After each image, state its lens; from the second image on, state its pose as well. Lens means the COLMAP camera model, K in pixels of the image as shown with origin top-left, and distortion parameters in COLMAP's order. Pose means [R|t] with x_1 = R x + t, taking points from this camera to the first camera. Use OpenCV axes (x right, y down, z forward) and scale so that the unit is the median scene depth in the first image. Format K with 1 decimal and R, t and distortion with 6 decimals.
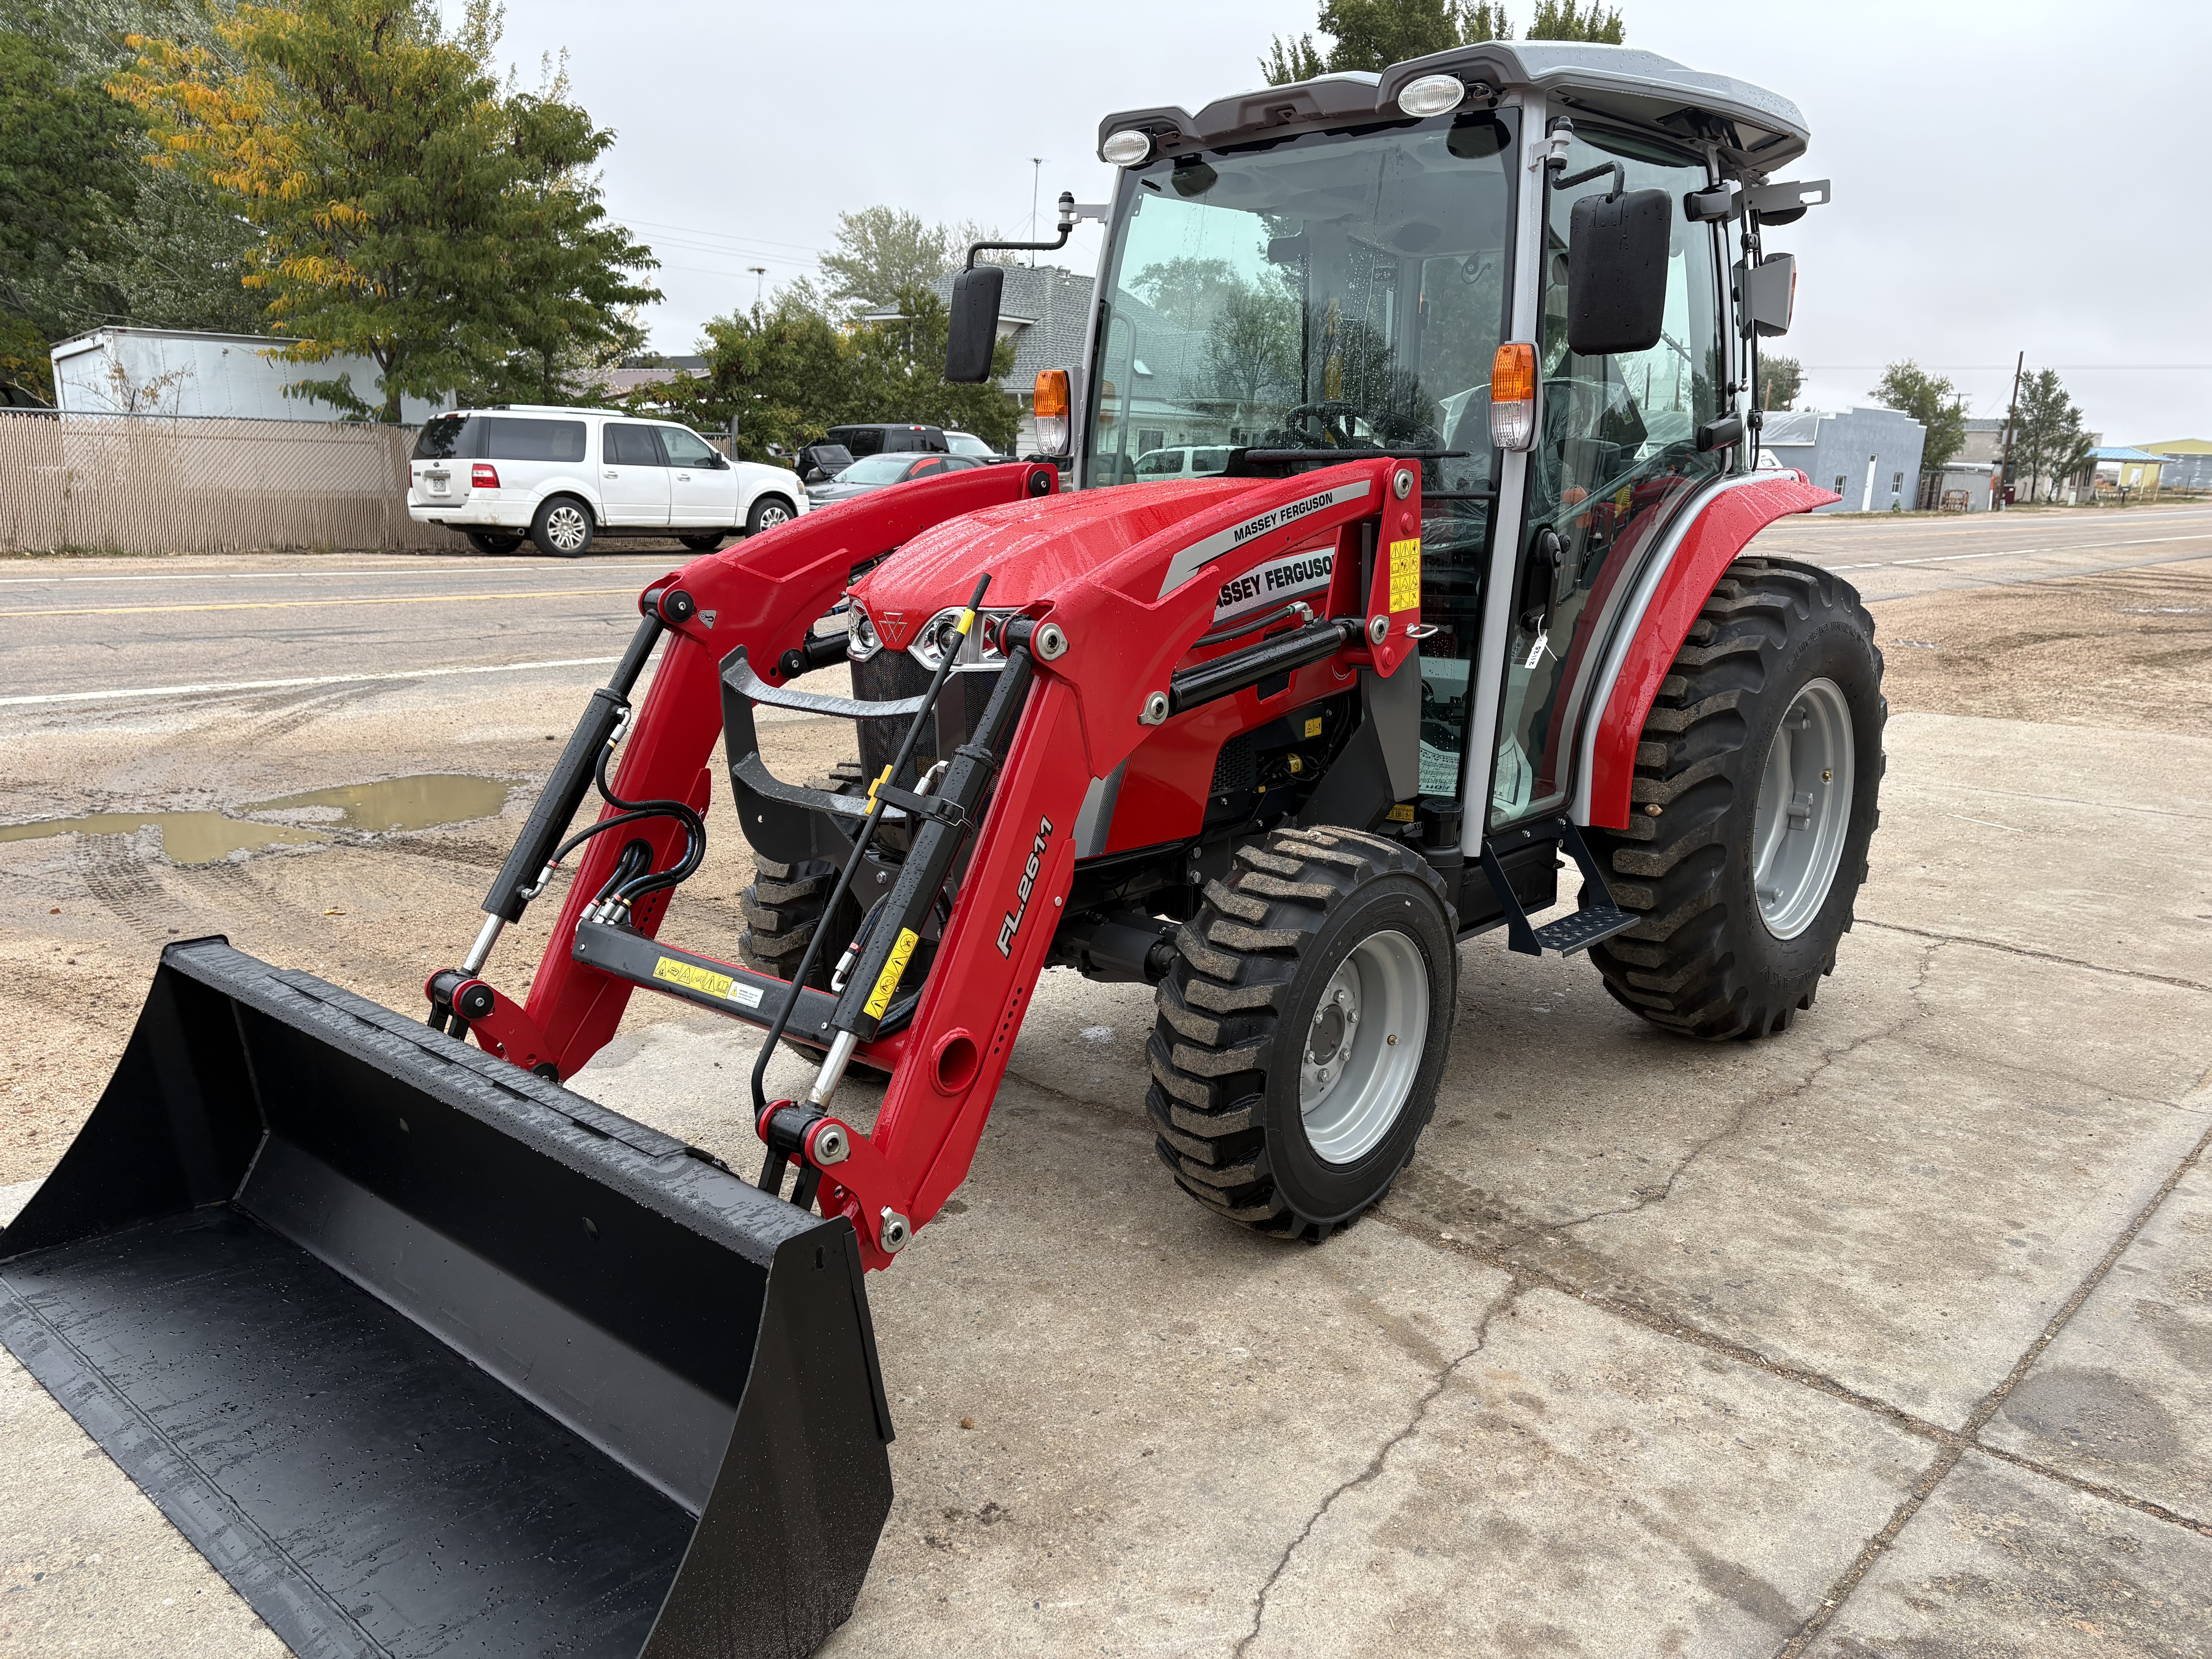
lens RADIAL K [[1665.9, 0, 1111.7], [0, 1665.9, 822.4], [0, 0, 1]] dist [0.056550, -0.055061]
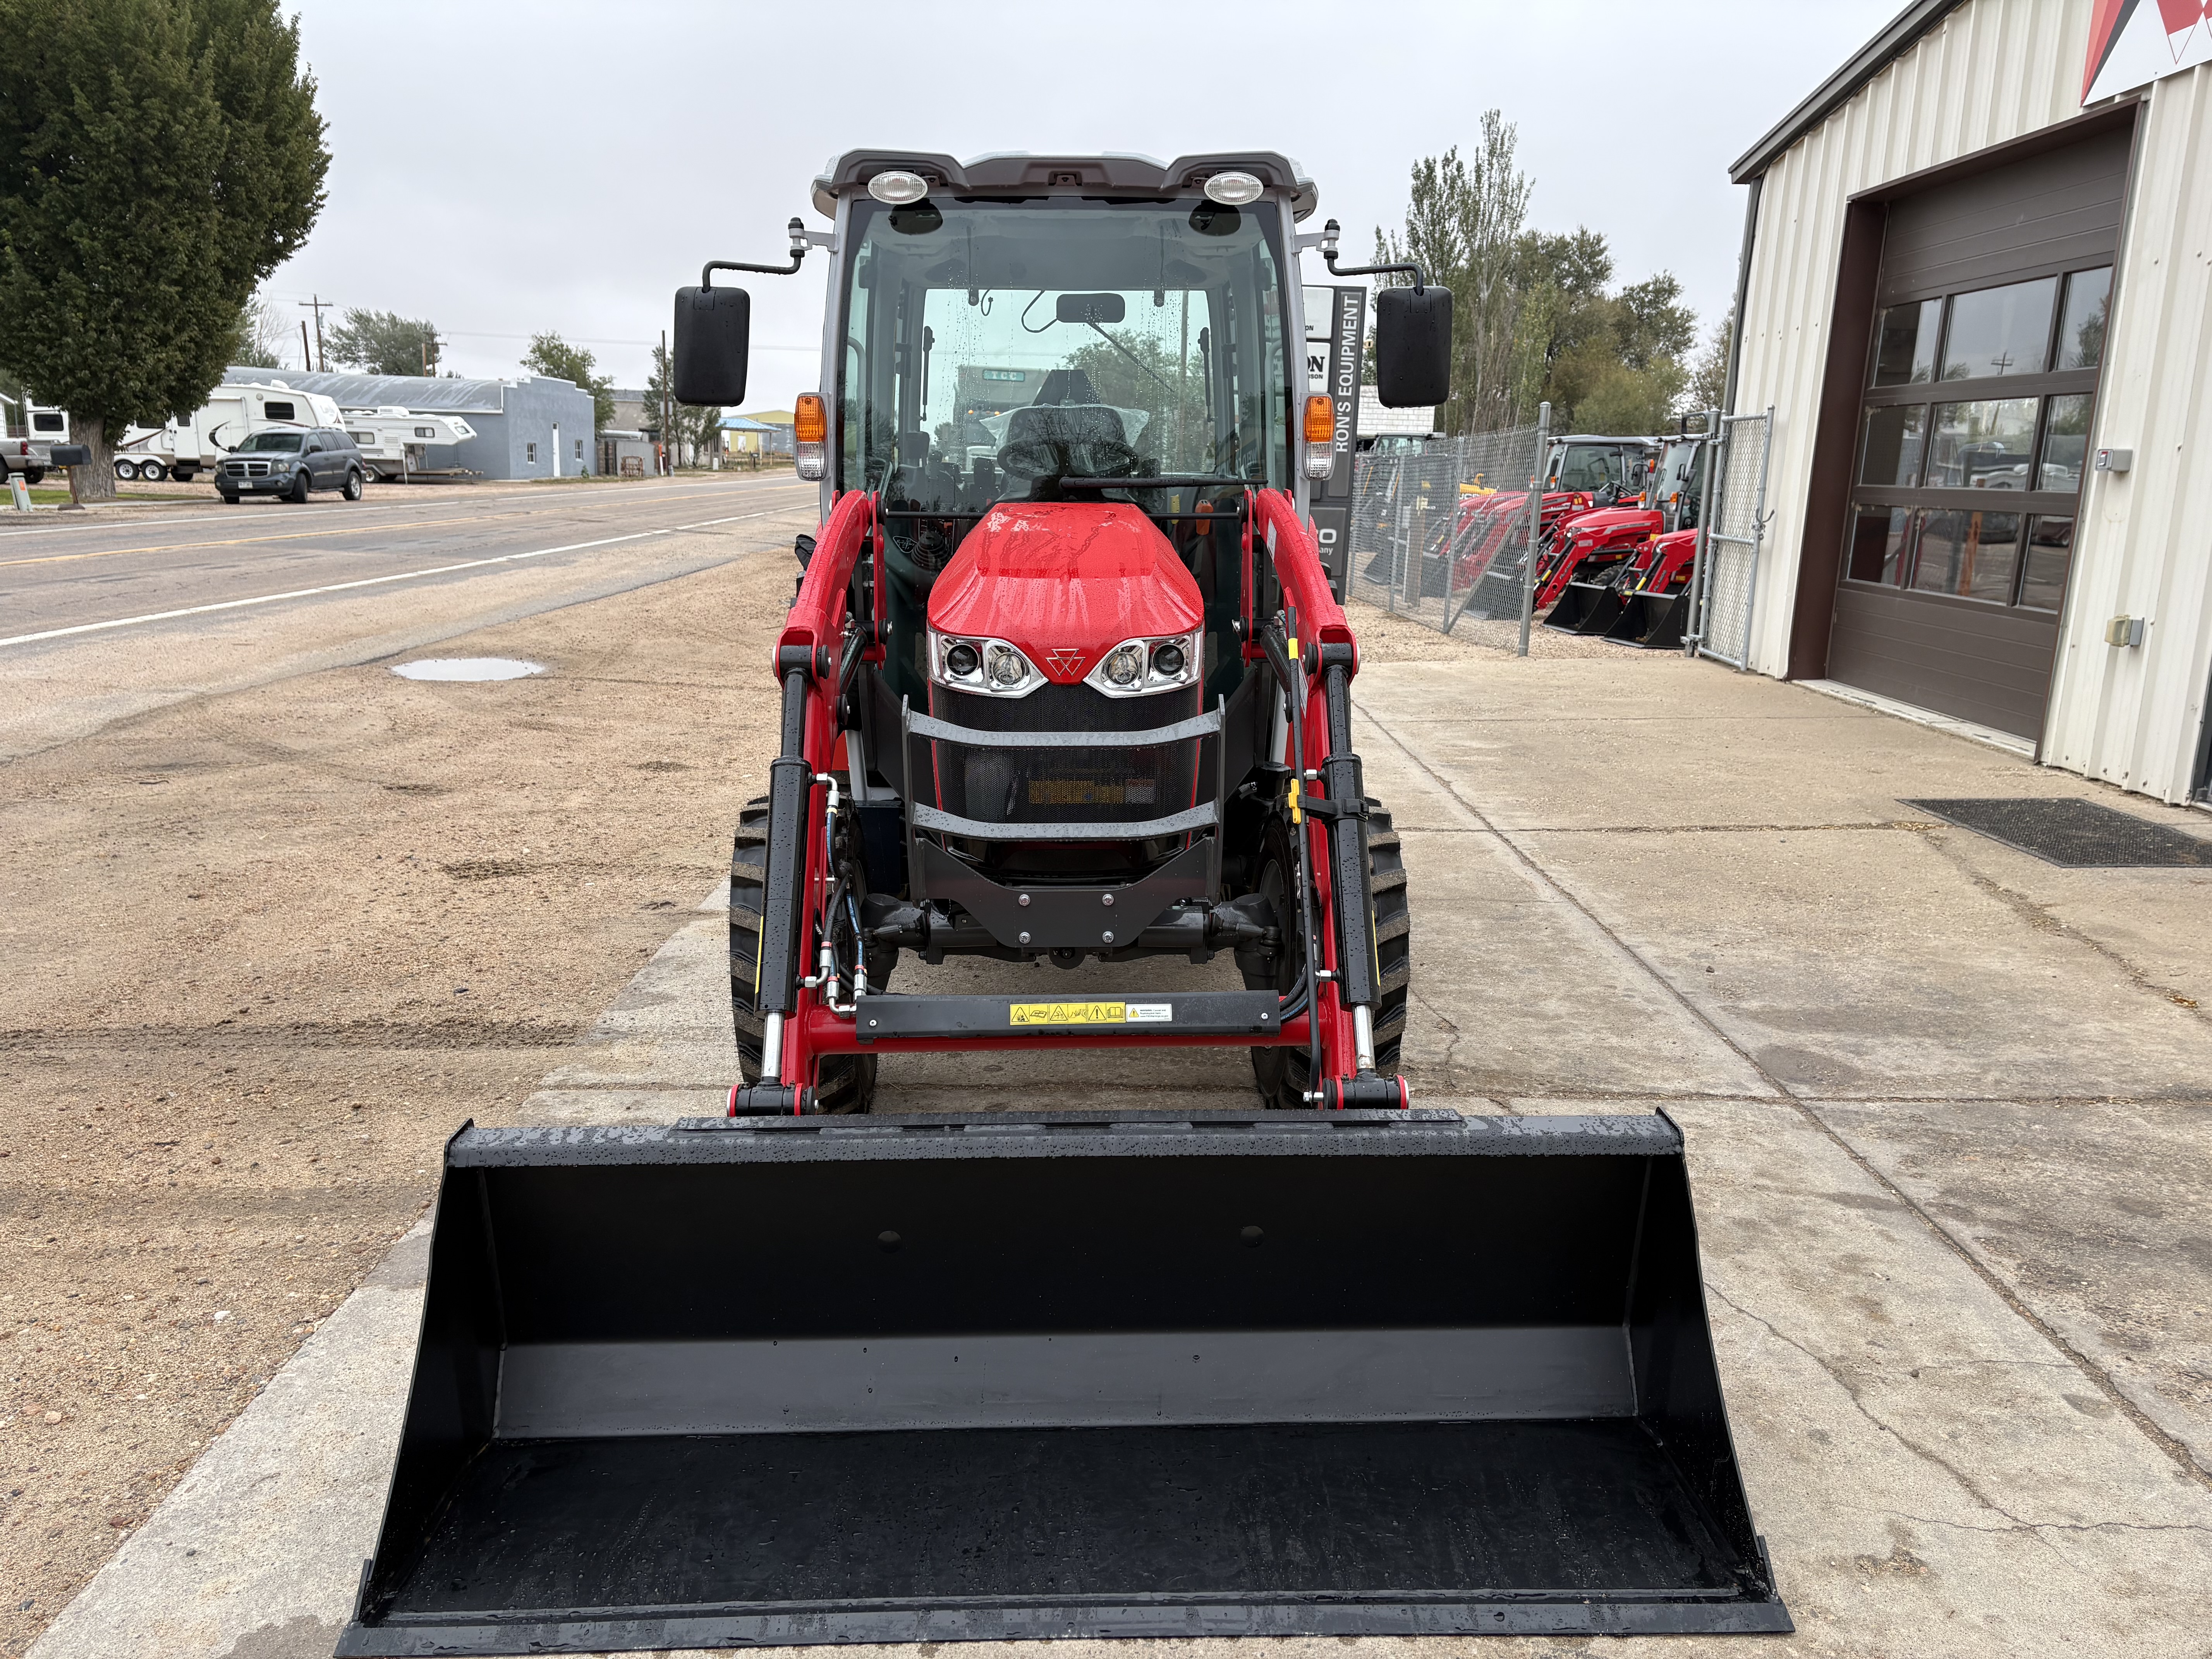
lens RADIAL K [[1665.9, 0, 1110.2], [0, 1665.9, 821.9], [0, 0, 1]] dist [0.056550, -0.055061]
pose [[0.726586, -0.156821, 0.668939, -0.780373], [0.143214, 0.986786, 0.075778, -0.086653], [-0.671984, 0.040742, 0.739444, 0.185011]]
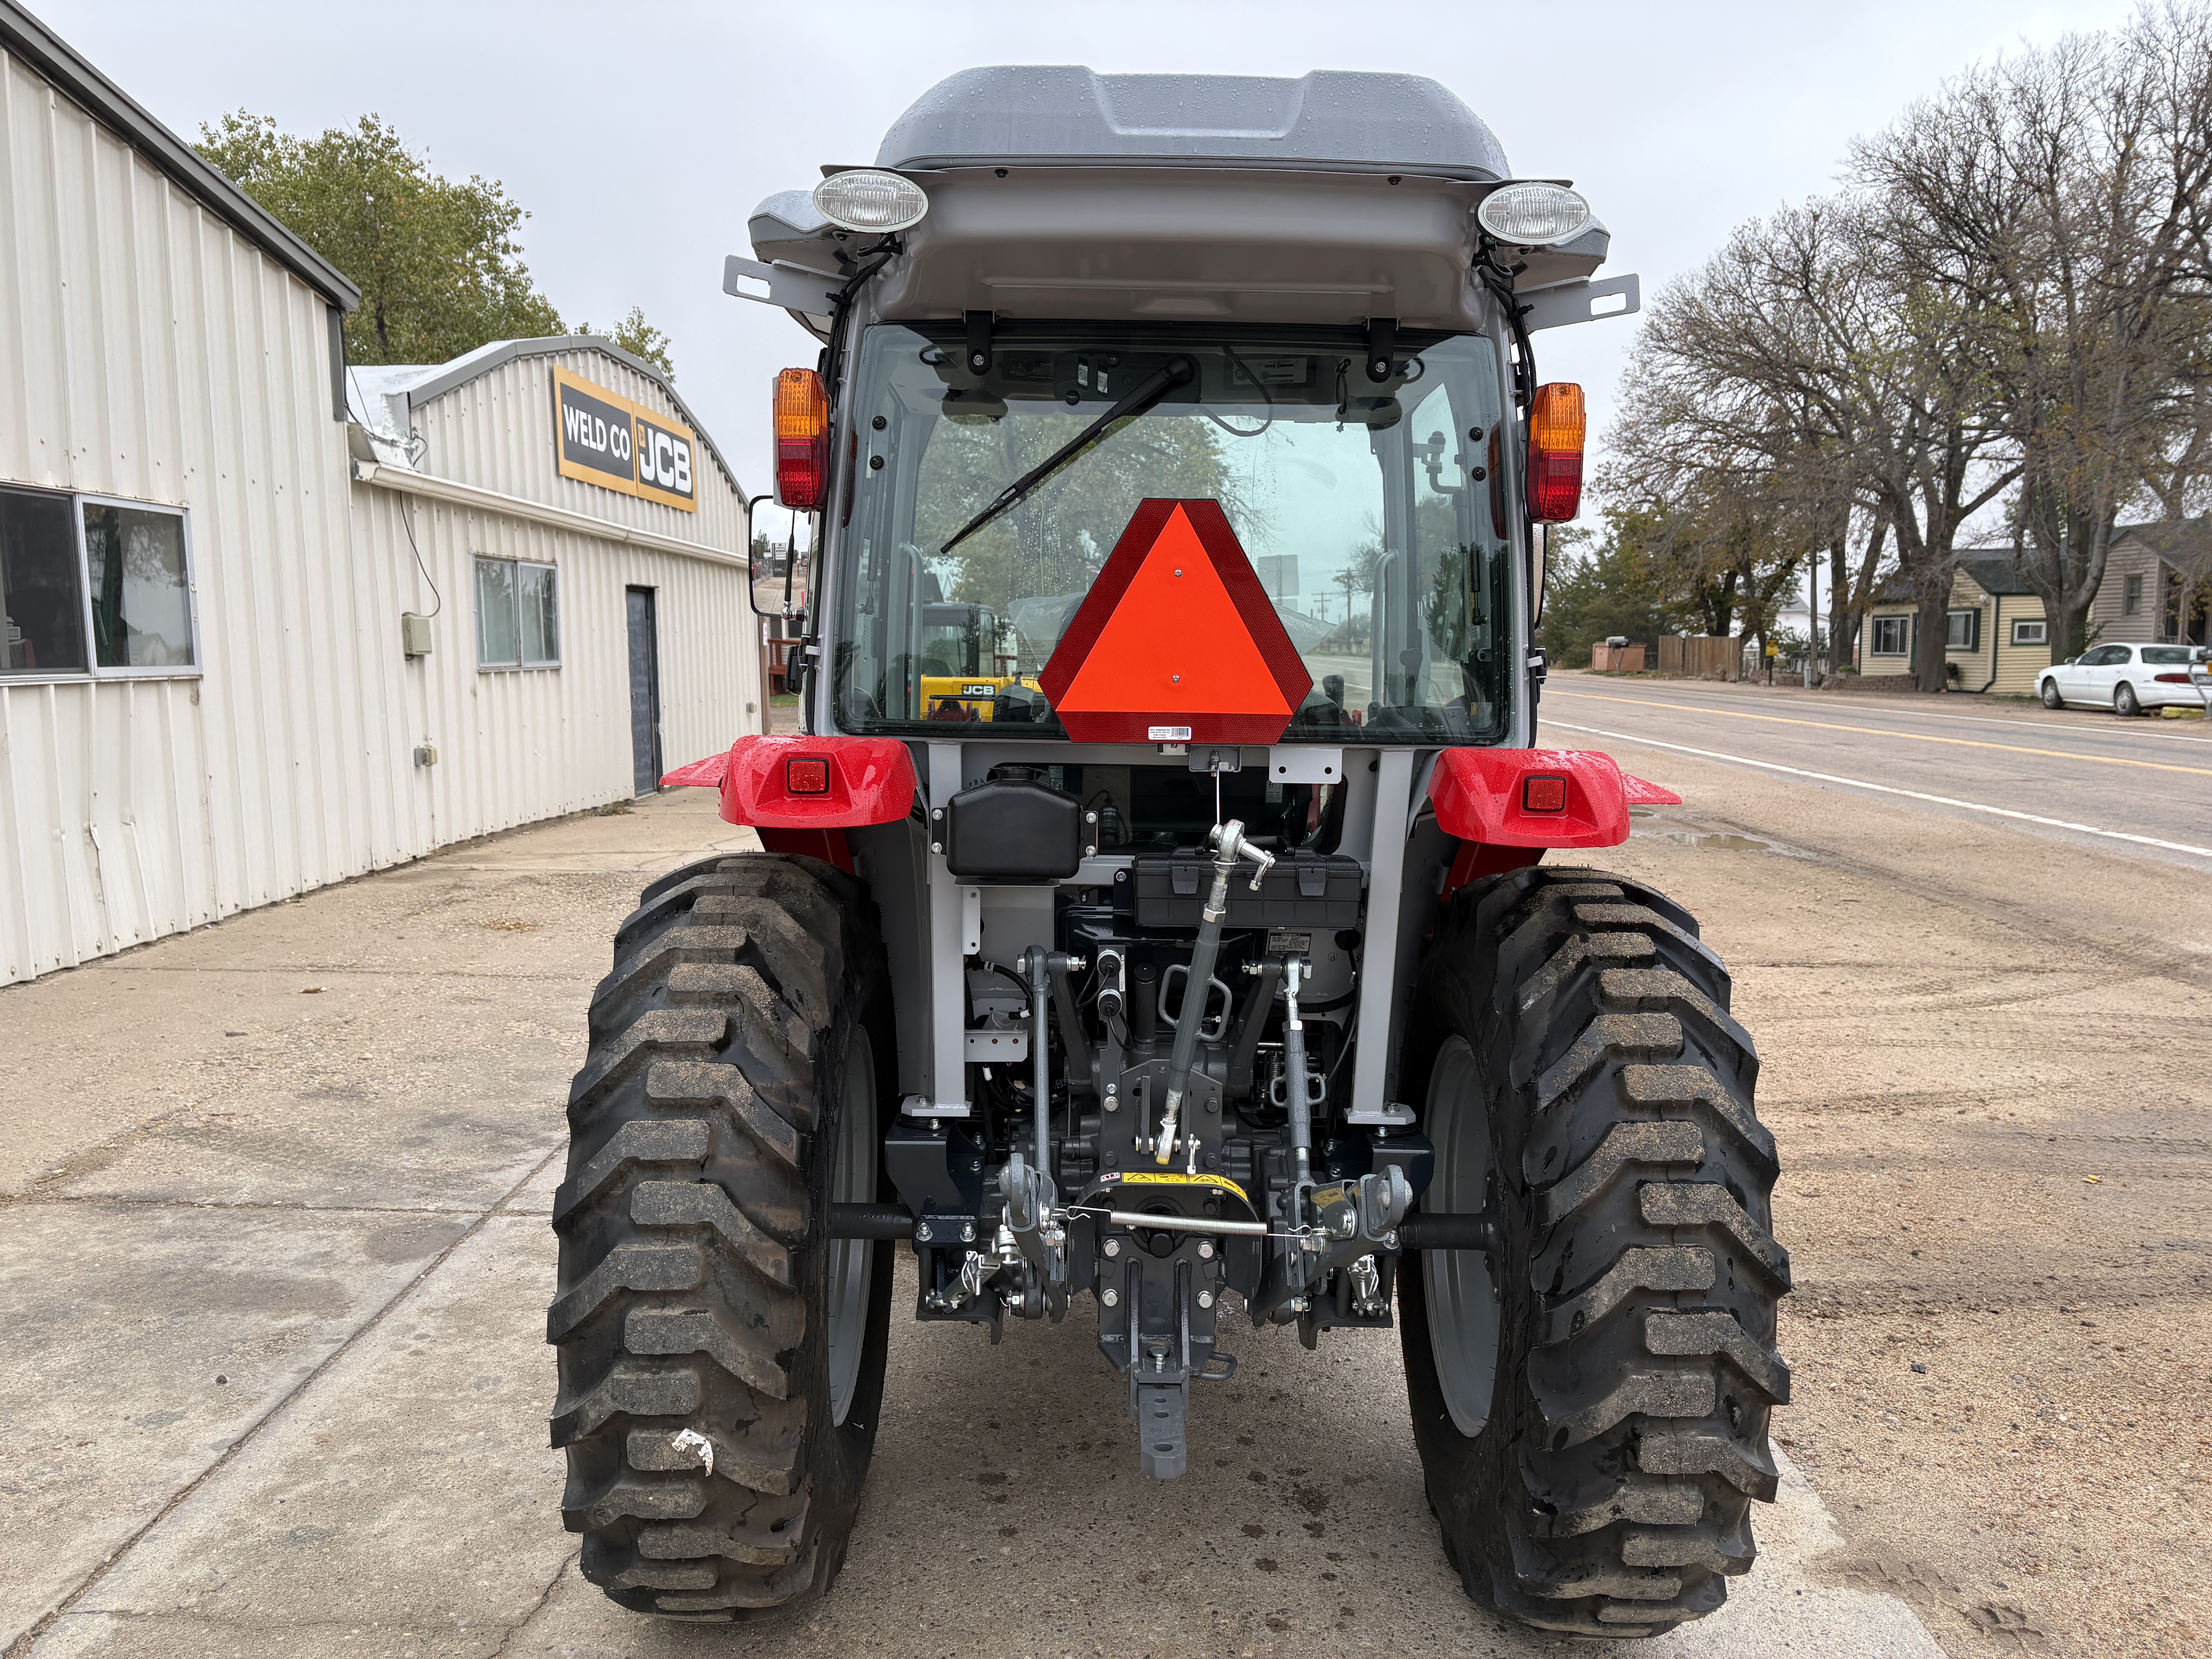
lens RADIAL K [[1665.9, 0, 1107.7], [0, 1665.9, 822.7], [0, 0, 1]] dist [0.056550, -0.055061]
pose [[-0.735970, 0.047938, -0.675315, 0.951197], [-0.160956, 0.956501, 0.243310, -0.461056], [0.657603, 0.287765, -0.696240, 2.013251]]
